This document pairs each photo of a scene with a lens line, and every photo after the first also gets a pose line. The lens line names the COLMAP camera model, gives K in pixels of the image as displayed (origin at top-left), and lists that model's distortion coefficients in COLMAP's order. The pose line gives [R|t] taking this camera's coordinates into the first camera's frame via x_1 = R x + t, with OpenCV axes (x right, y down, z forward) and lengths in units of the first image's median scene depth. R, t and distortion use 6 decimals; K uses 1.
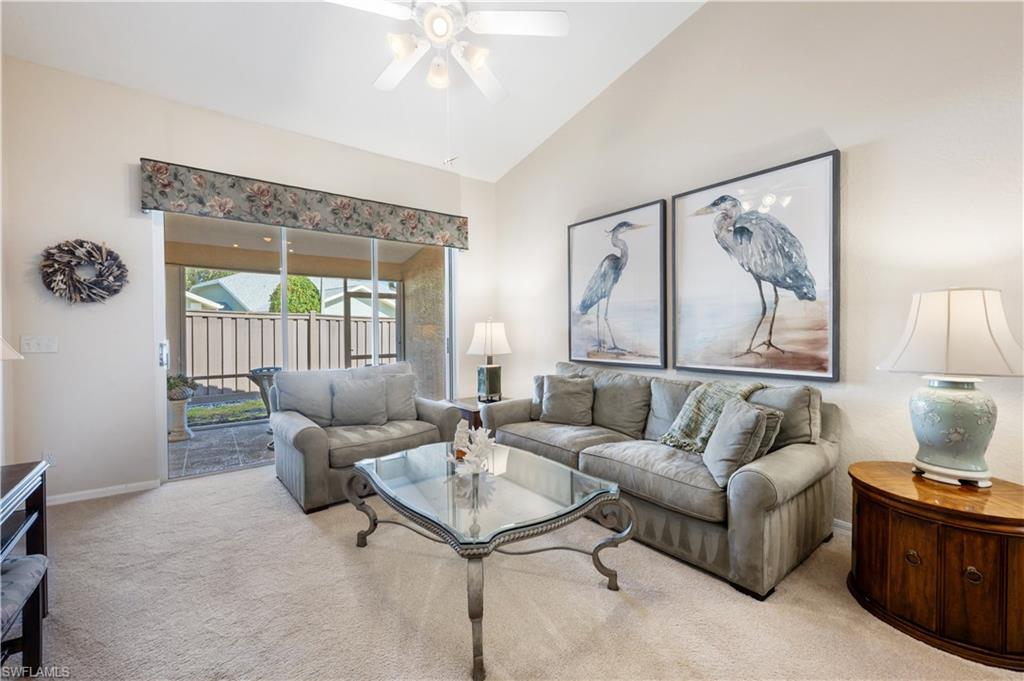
lens RADIAL K [[430.8, 0, 486.3], [0, 430.8, 348.5], [0, 0, 1]] dist [-0.001275, -0.002290]
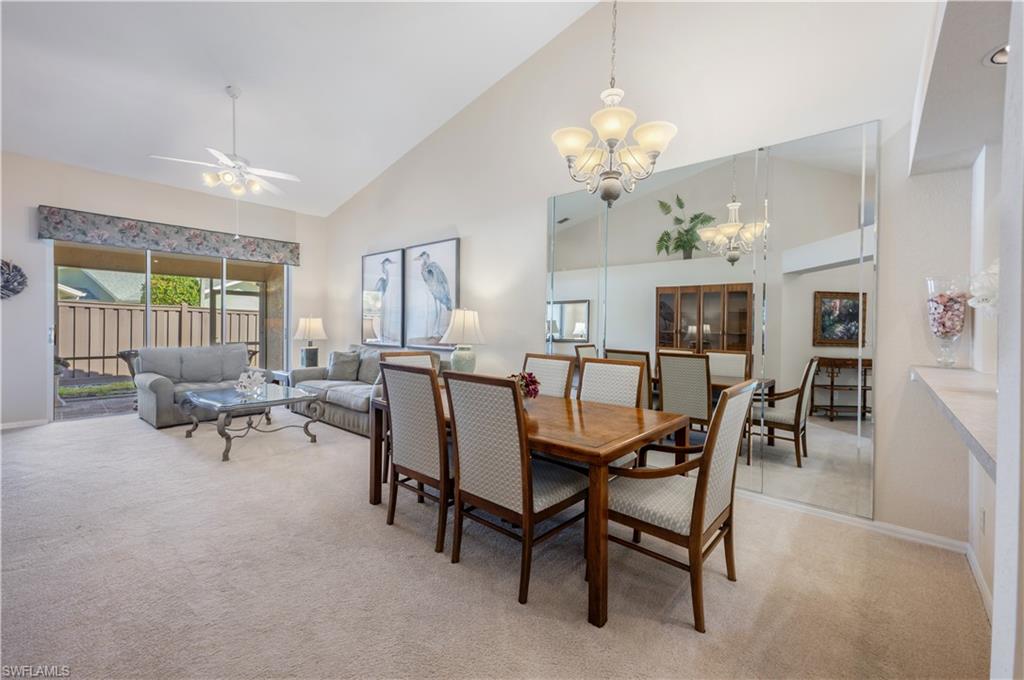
lens RADIAL K [[430.8, 0, 494.9], [0, 430.8, 340.8], [0, 0, 1]] dist [-0.001275, -0.002290]
pose [[0.975783, 0.011457, 0.218443, 0.384145], [-0.009738, 0.999913, -0.008946, 0.031085], [-0.218526, 0.006602, 0.975809, -0.718310]]
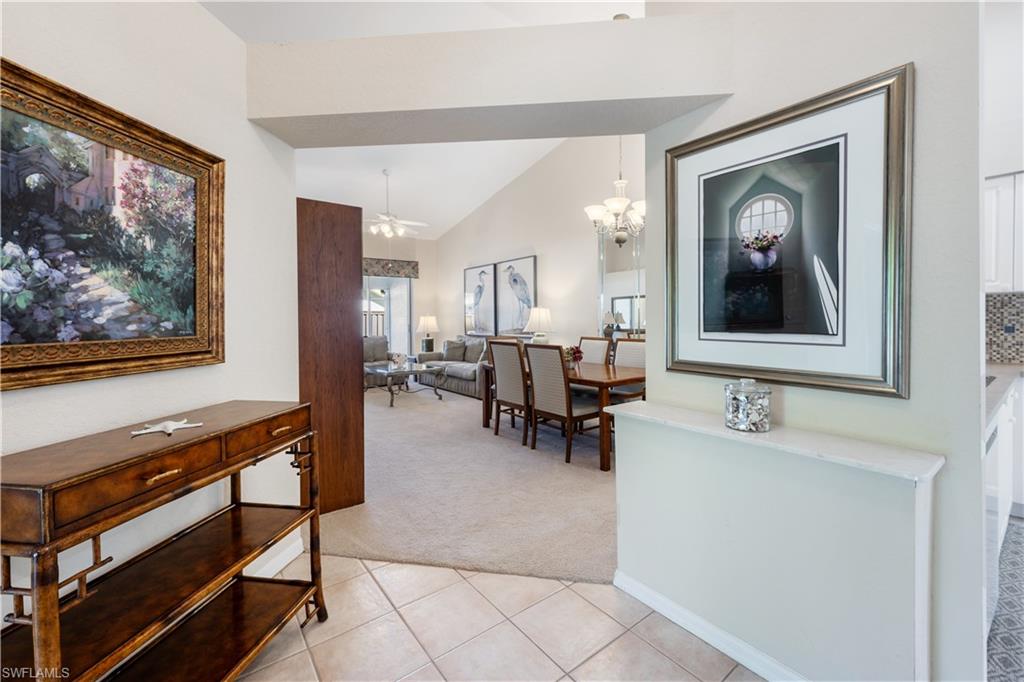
lens RADIAL K [[417.4, 0, 503.9], [0, 417.4, 331.1], [0, 0, 1]] dist [-0.002638, -0.000152]
pose [[0.998951, -0.006183, 0.045372, 0.344291], [0.006878, 0.999861, -0.015179, 0.050072], [-0.045271, 0.015475, 0.998855, -1.186333]]
